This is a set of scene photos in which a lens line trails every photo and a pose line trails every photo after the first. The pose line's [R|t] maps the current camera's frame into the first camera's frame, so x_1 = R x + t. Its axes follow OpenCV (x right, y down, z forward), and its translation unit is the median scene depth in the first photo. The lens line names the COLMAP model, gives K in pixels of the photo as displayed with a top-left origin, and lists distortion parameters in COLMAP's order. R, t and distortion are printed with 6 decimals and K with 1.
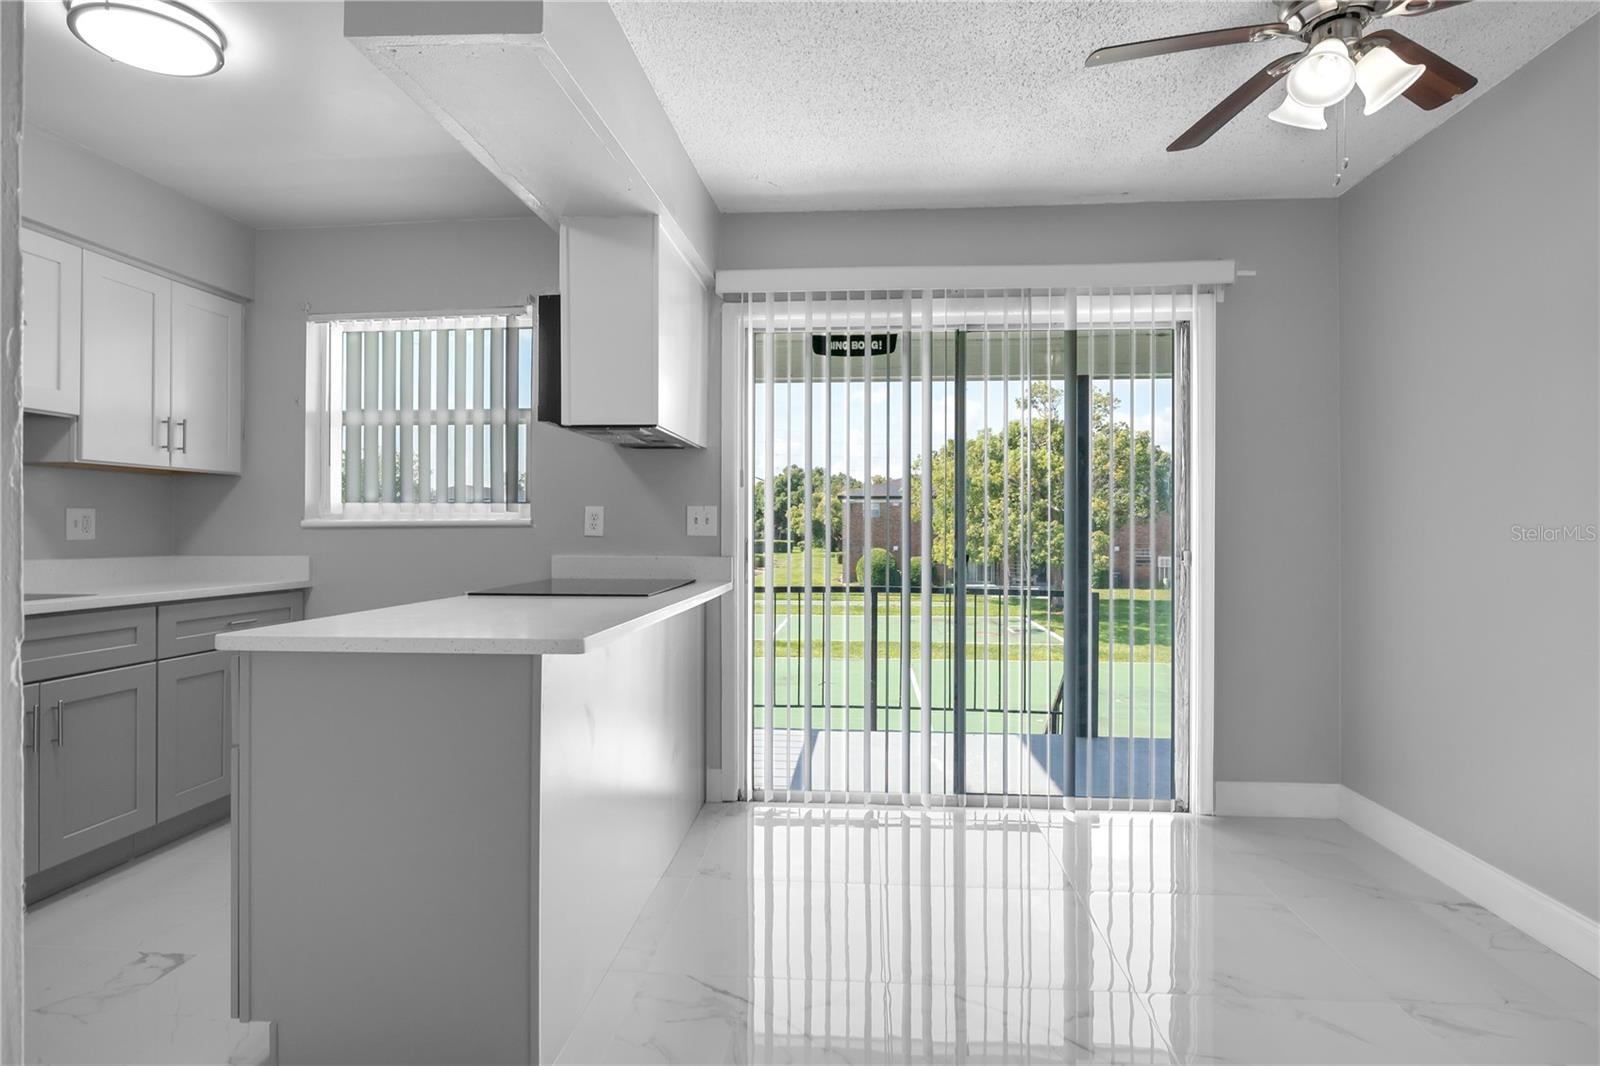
lens RADIAL K [[873.0, 0, 800.0], [0, 873.0, 533.0], [0, 0, 1]] dist [0.000582, 0.001846]
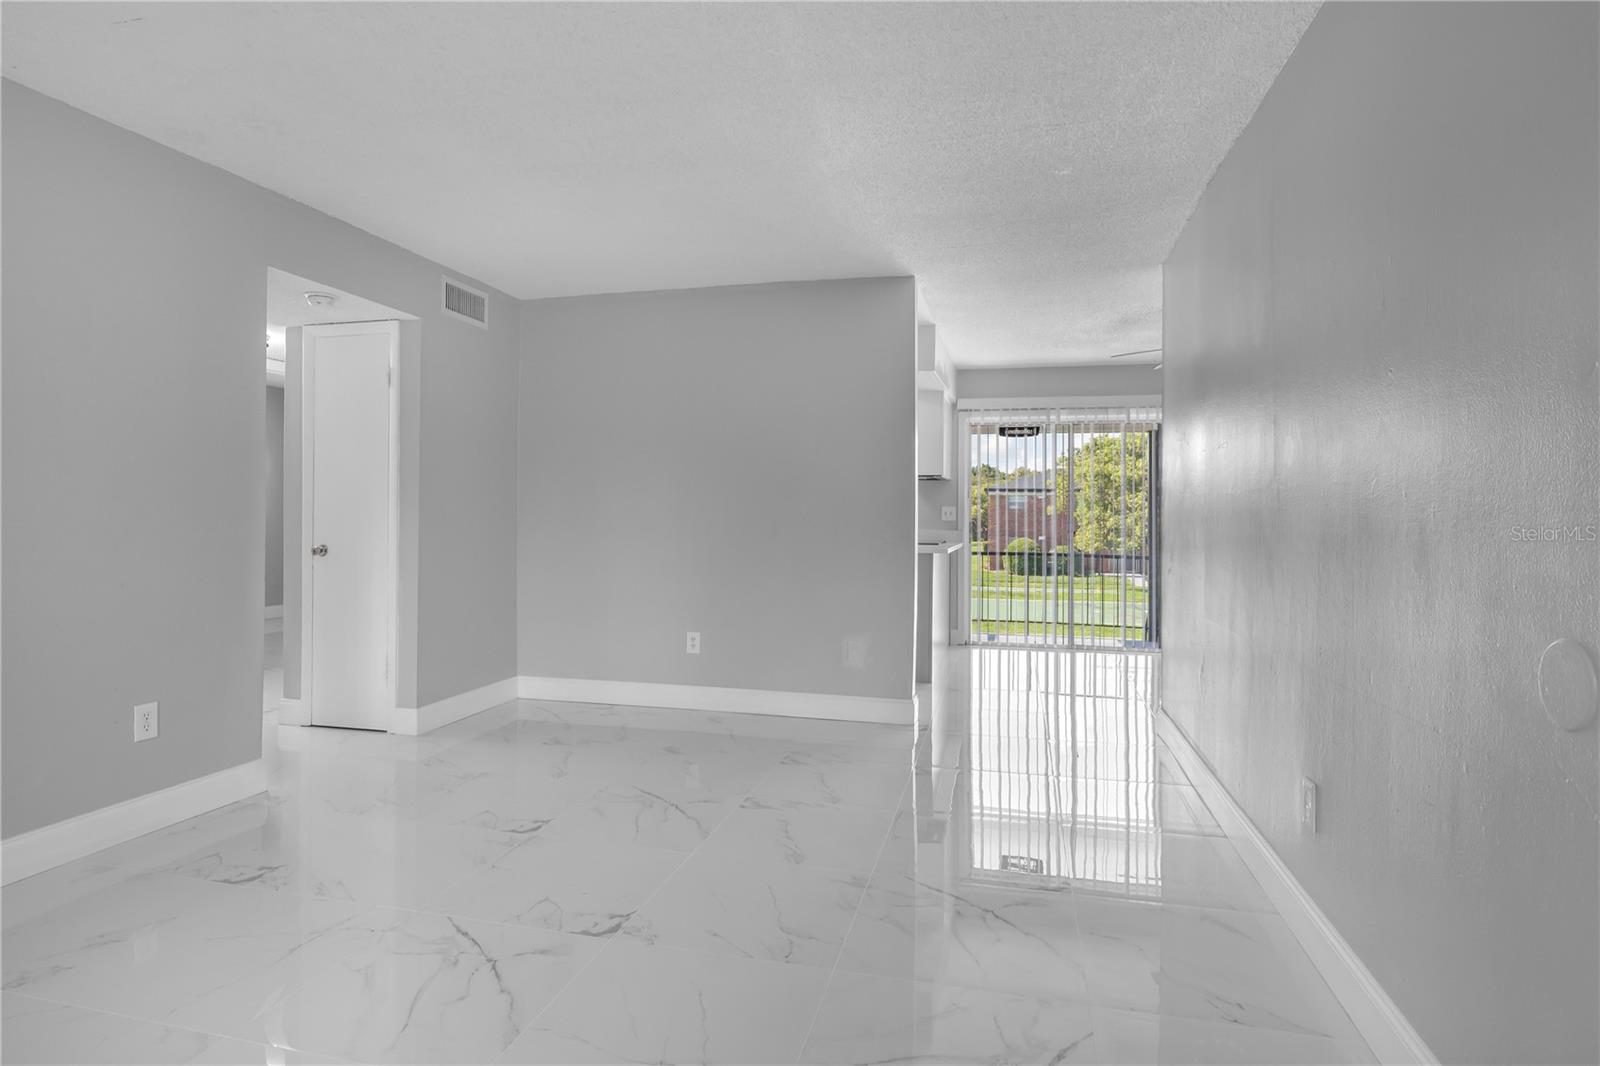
lens RADIAL K [[934.6, 0, 800.0], [0, 934.6, 533.0], [0, 0, 1]] dist [-0.001518, 0.000371]
pose [[0.990453, 0.004109, -0.137787, -0.167641], [-0.003168, 0.999970, 0.007042, 0.019707], [0.137811, -0.006538, 0.990437, -1.398763]]
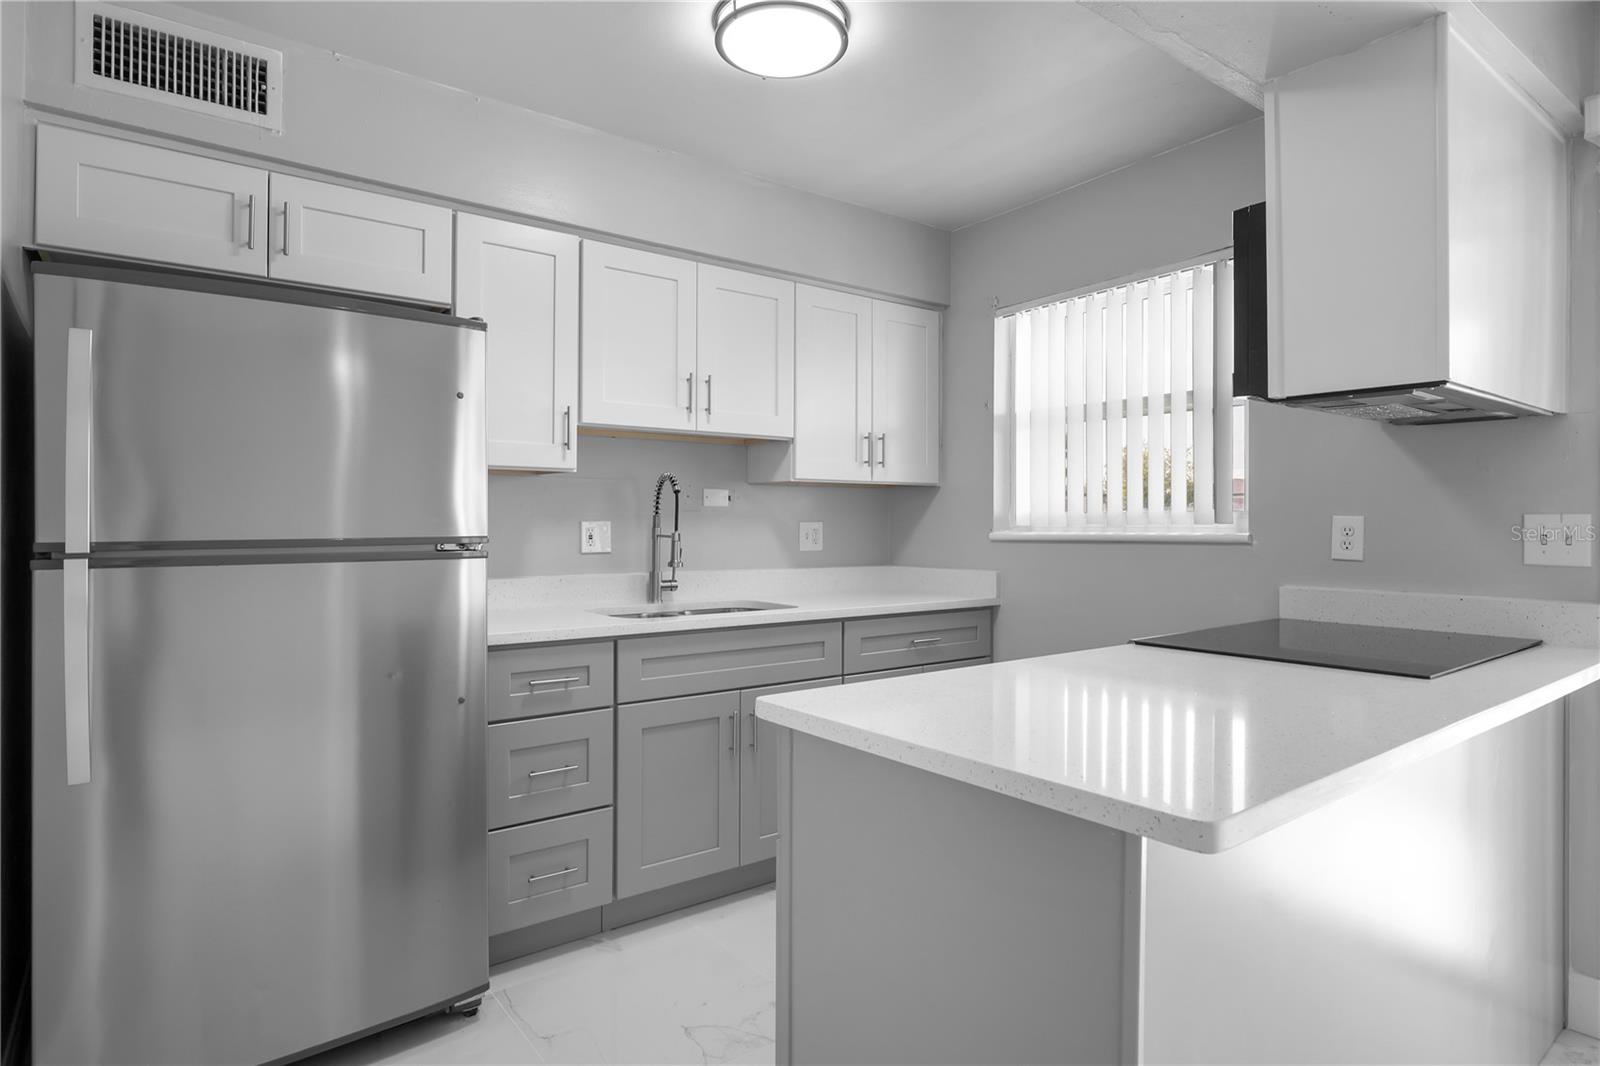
lens RADIAL K [[873.0, 0, 800.0], [0, 873.0, 533.0], [0, 0, 1]] dist [0.000582, 0.001846]
pose [[0.634202, 0.009001, -0.773115, 0.018680], [-0.010924, 0.999937, 0.002681, -0.015339], [0.773090, 0.006746, 0.634260, 0.261308]]
